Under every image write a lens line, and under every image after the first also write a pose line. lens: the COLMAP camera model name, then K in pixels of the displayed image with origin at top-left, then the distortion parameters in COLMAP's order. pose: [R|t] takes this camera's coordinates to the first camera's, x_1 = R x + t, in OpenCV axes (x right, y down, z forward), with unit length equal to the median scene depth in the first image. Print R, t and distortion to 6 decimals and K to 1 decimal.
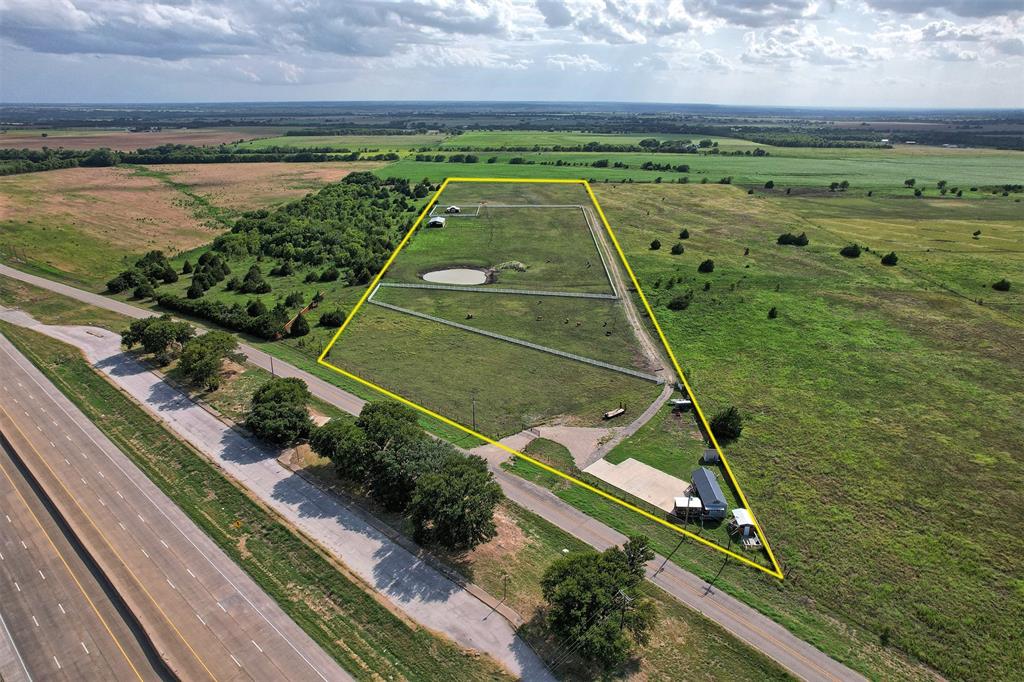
lens RADIAL K [[651.4, 0, 512.0], [0, 651.4, 341.0], [0, 0, 1]] dist [-0.081944, 0.072914]
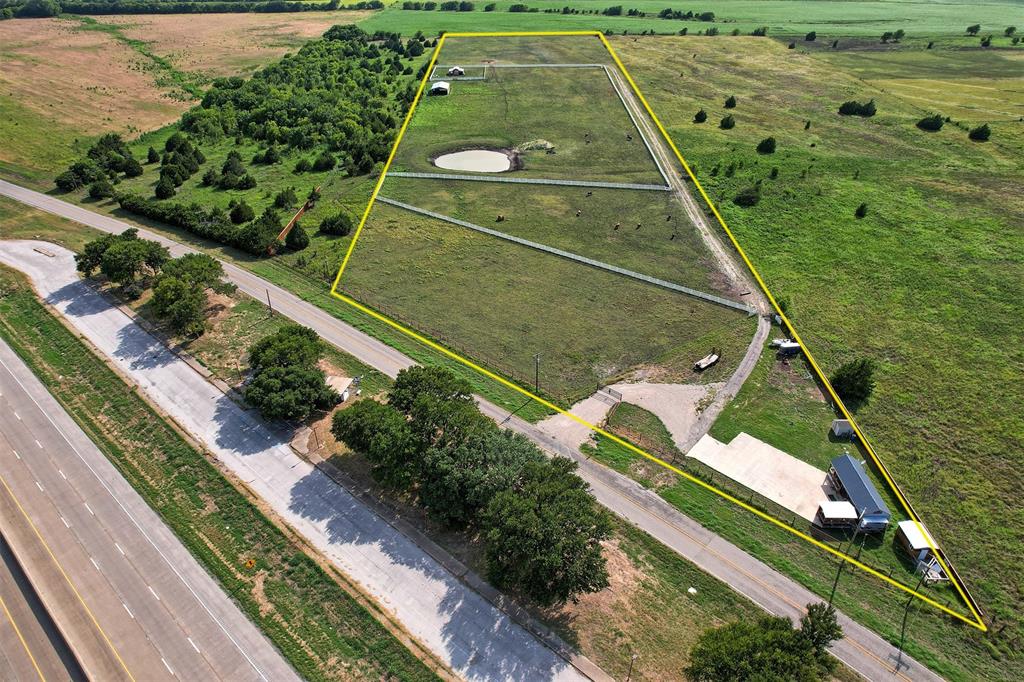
lens RADIAL K [[651.4, 0, 512.0], [0, 651.4, 341.0], [0, 0, 1]] dist [-0.081944, 0.072914]
pose [[0.999799, -0.016146, 0.011881, -0.063043], [0.013291, 0.977583, 0.210129, -0.058173], [-0.015008, -0.209929, 0.977601, 0.158166]]
